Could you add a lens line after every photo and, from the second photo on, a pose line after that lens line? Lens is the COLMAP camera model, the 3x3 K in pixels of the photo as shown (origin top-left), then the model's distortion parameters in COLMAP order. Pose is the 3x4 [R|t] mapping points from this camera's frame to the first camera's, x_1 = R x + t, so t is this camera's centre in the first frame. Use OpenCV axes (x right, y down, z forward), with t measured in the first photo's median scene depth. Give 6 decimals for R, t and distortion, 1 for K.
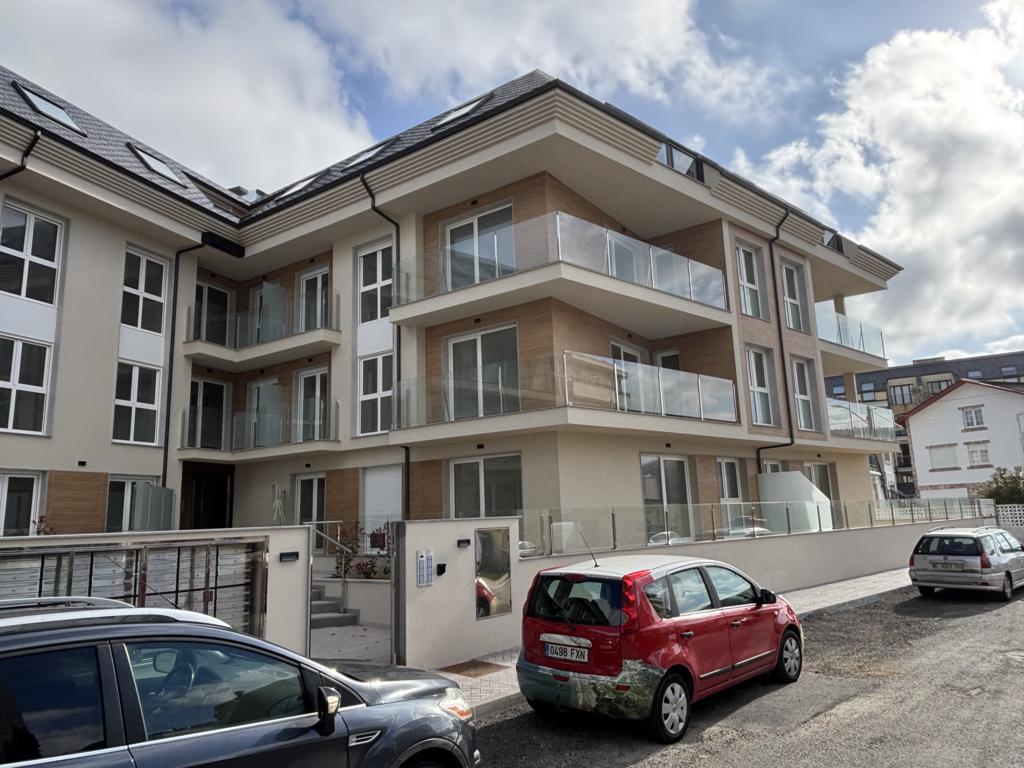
lens RADIAL K [[709.2, 0, 511.6], [0, 709.2, 370.3], [0, 0, 1]] dist [-0.004945, -0.002240]
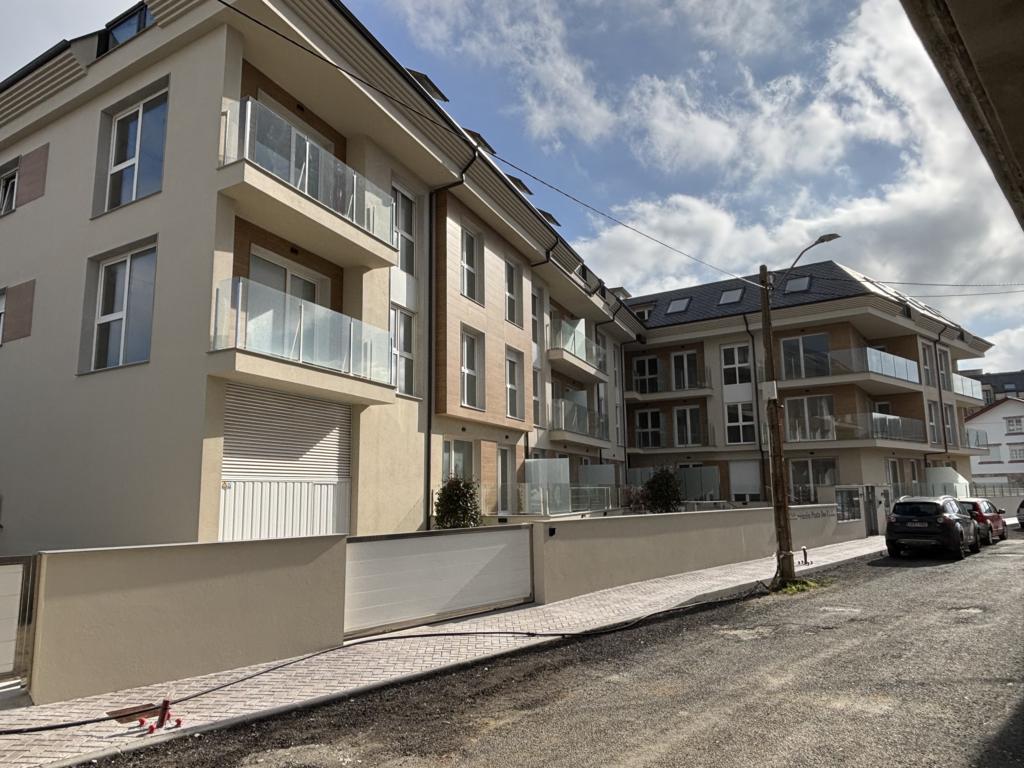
lens RADIAL K [[689.9, 0, 512.0], [0, 689.9, 384.0], [0, 0, 1]] dist [0.002522, -0.018434]
pose [[0.999549, 0.021437, -0.021041, -0.755399], [-0.020402, 0.998627, 0.048240, -0.149082], [0.022047, -0.047789, 0.998614, -0.885551]]
